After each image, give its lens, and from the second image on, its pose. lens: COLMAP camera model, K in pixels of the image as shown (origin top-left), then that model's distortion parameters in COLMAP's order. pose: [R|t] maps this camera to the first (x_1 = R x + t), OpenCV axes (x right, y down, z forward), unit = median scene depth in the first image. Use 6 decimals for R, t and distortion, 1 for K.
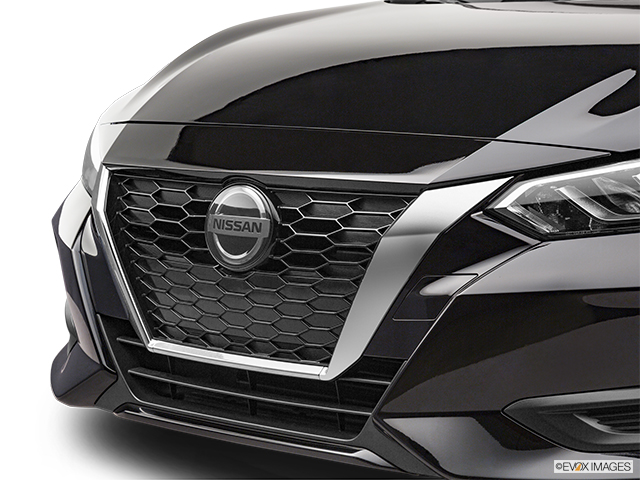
lens RADIAL K [[2015.2, 0, 319.7], [0, 2015.2, 240.1], [0, 0, 1]] dist [-0.022087, 0.000000]
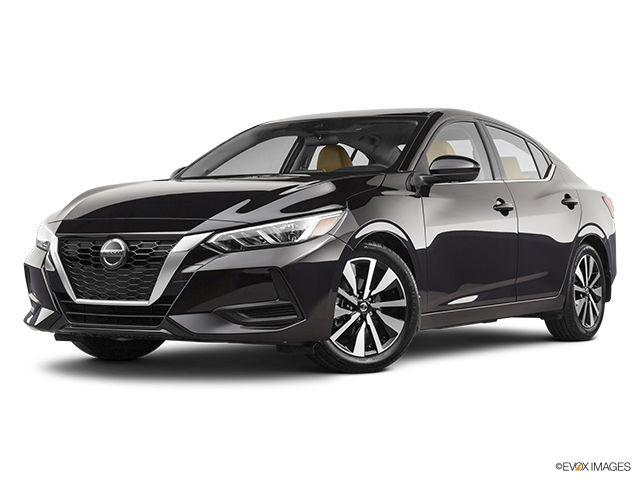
lens RADIAL K [[1335.5, 0, 323.4], [0, 1335.5, 239.7], [0, 0, 1]] dist [-0.110747, 0.000000]
pose [[0.975688, 0.006358, 0.219071, -0.164010], [0.017190, 0.994279, -0.105418, 0.176500], [-0.218488, 0.106621, 0.969997, -0.855723]]
